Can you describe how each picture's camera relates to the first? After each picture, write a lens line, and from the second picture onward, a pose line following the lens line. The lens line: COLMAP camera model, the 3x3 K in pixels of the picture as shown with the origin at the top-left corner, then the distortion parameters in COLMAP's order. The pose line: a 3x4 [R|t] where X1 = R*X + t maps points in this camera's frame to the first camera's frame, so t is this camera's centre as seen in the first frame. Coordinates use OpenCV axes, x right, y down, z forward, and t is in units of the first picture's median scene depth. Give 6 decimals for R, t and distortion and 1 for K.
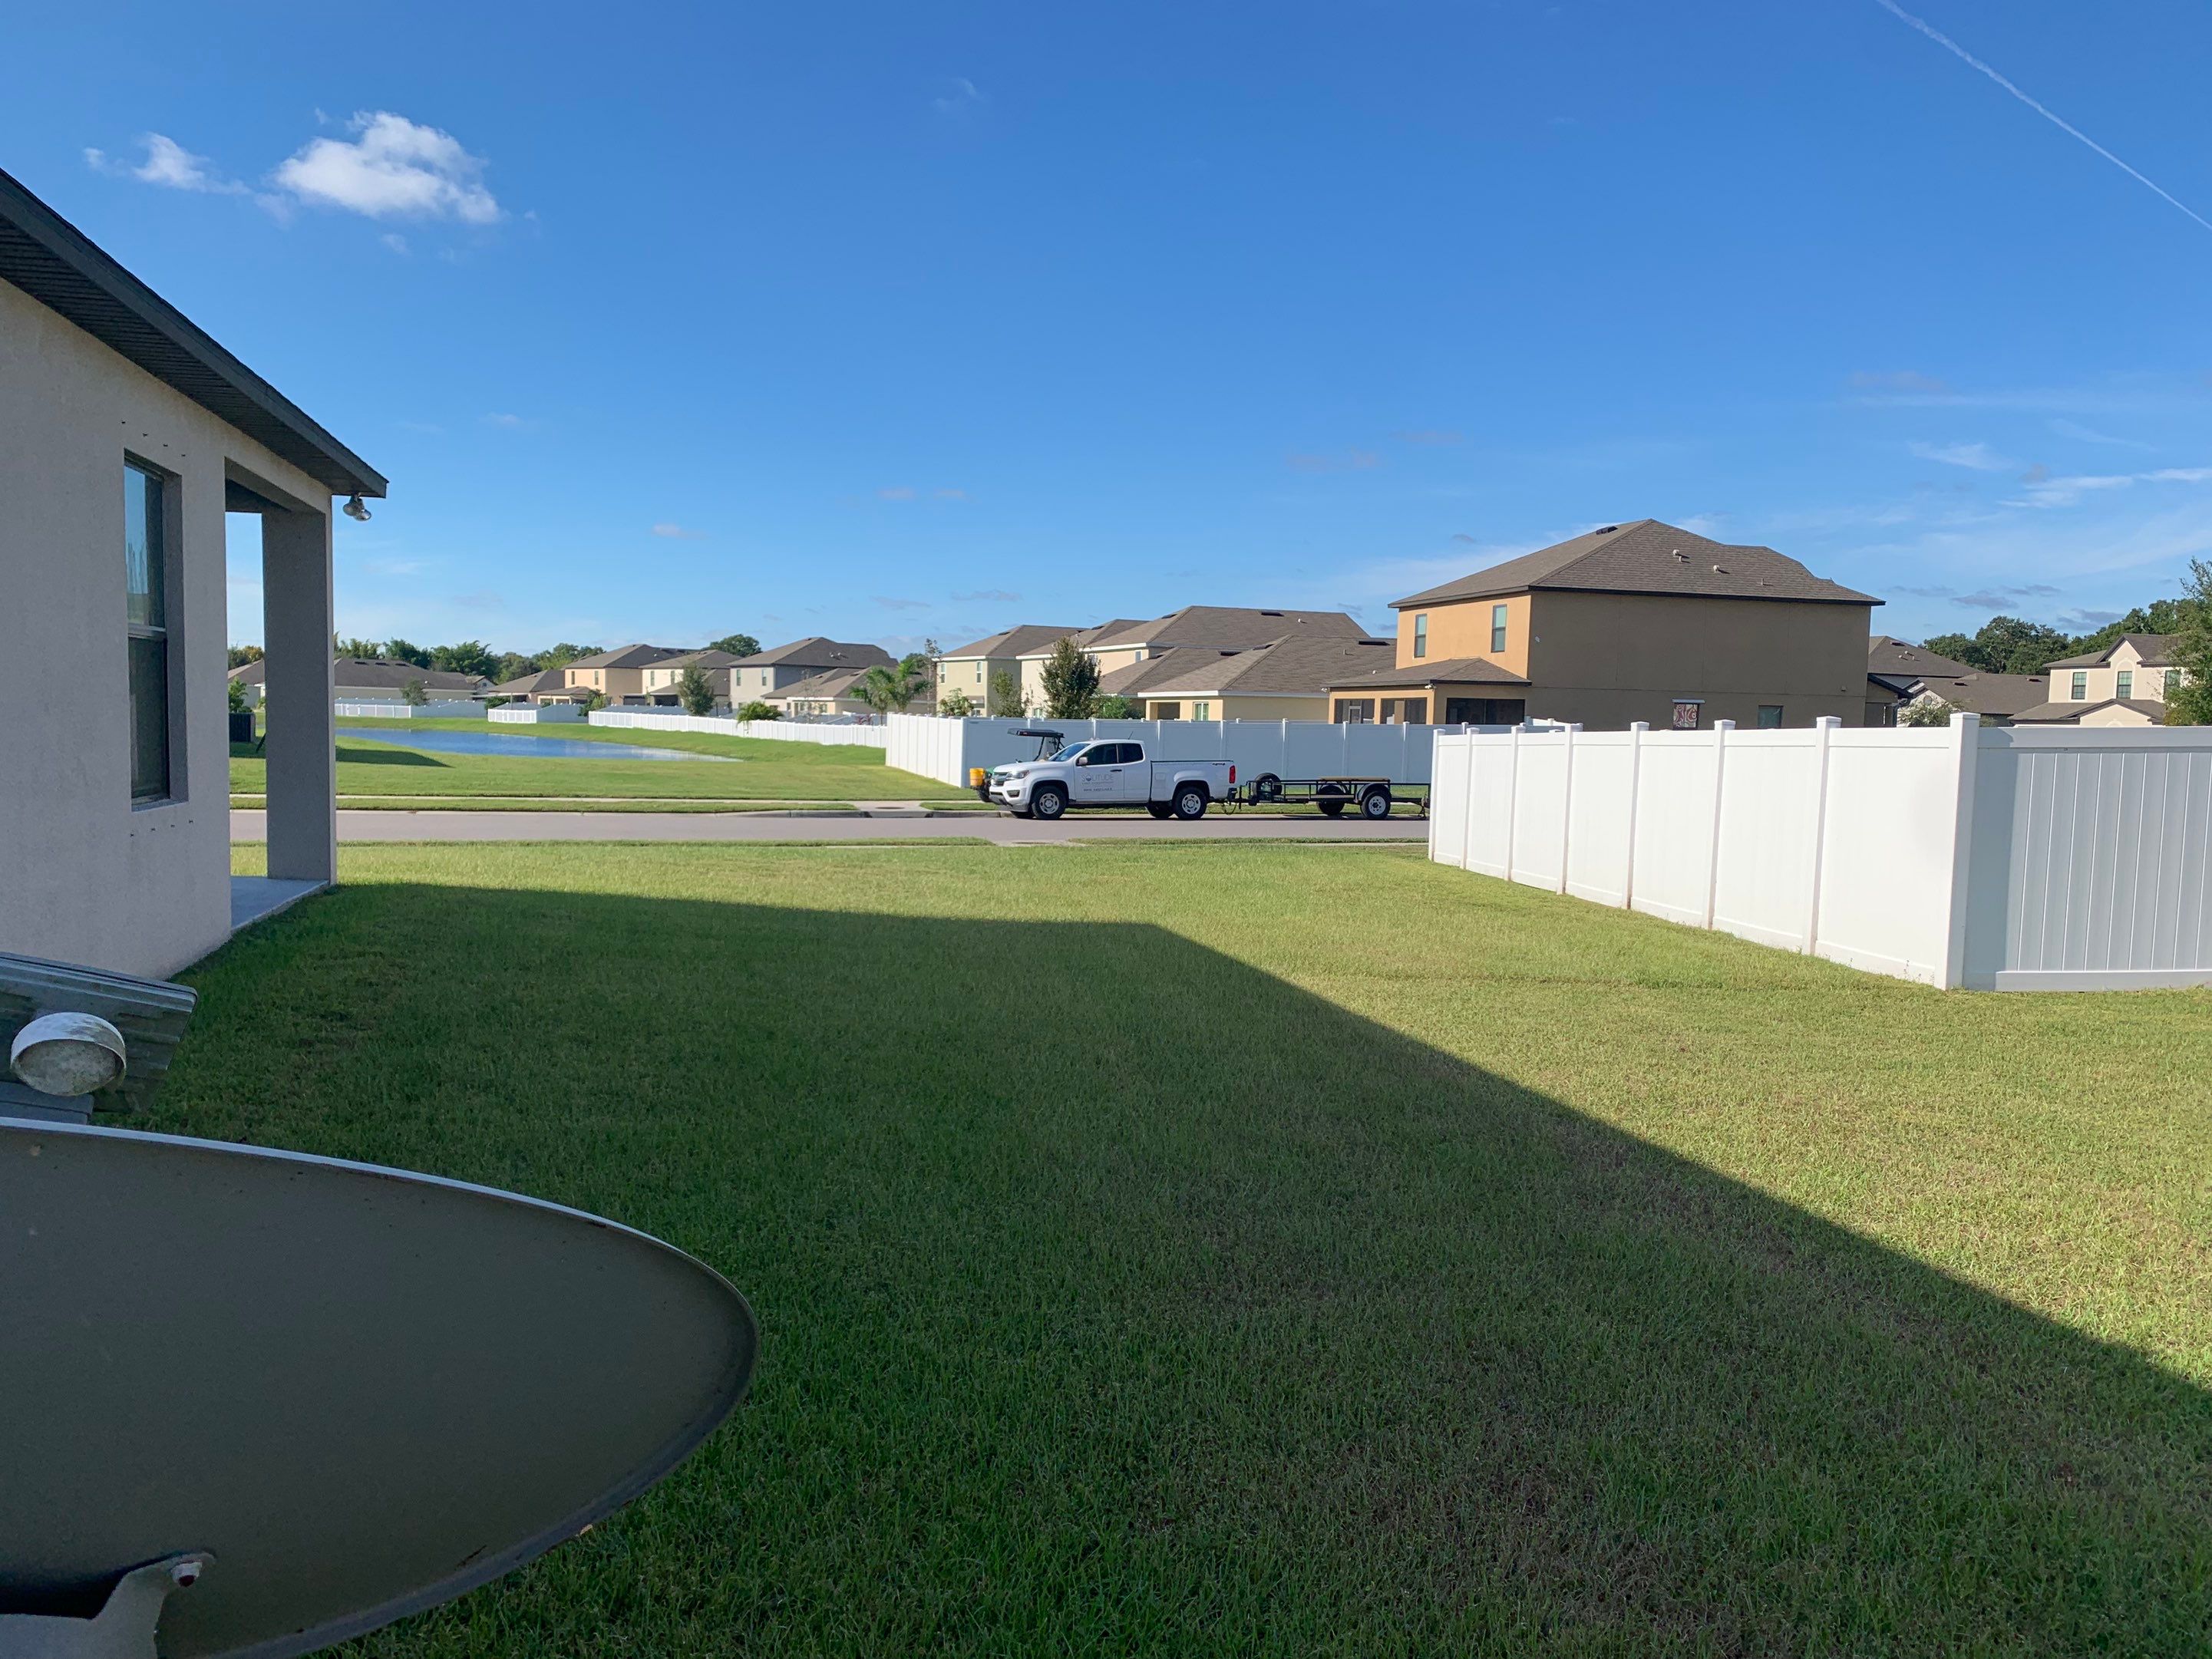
lens RADIAL K [[1713.3, 0, 1102.4], [0, 1713.3, 842.4], [0, 0, 1]] dist [0.021382, -0.010929]
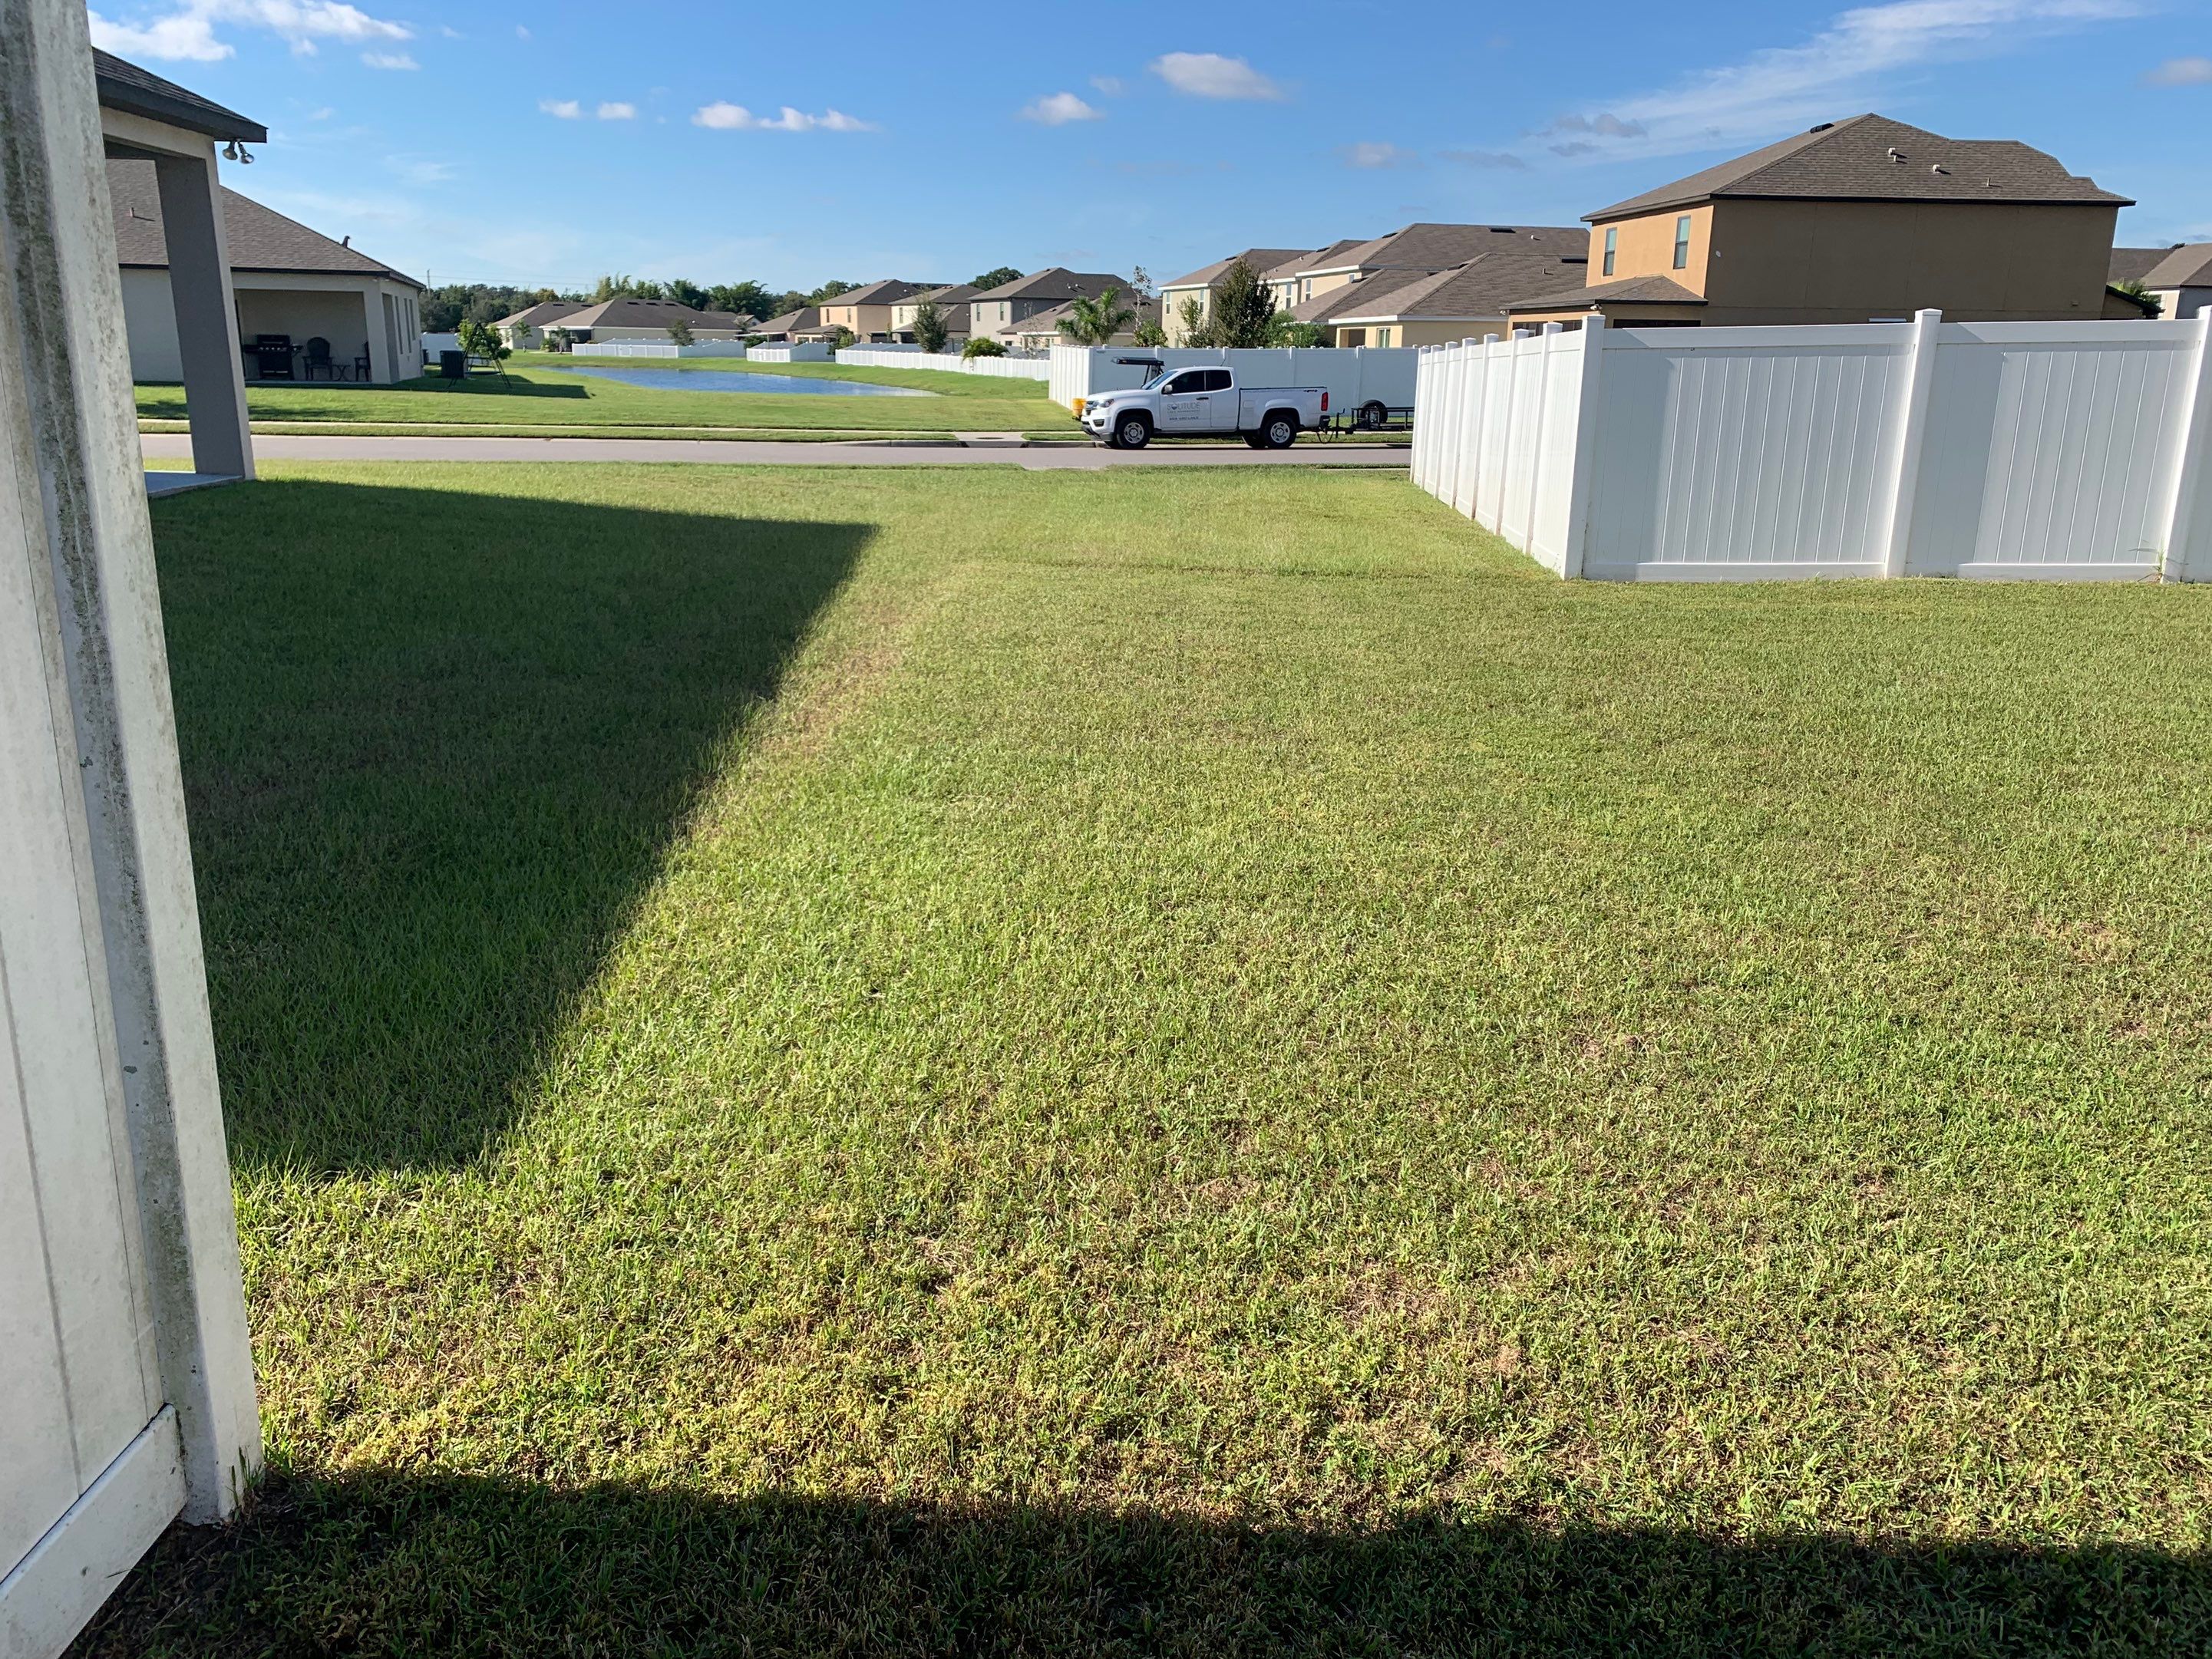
lens RADIAL K [[1713.3, 0, 1104.0], [0, 1713.3, 817.8], [0, 0, 1]] dist [0.021382, -0.010929]
pose [[0.988867, 0.027301, -0.146273, 0.204214], [0.001189, 0.981543, 0.191239, 0.014212], [0.148794, -0.189284, 0.970583, -0.075394]]
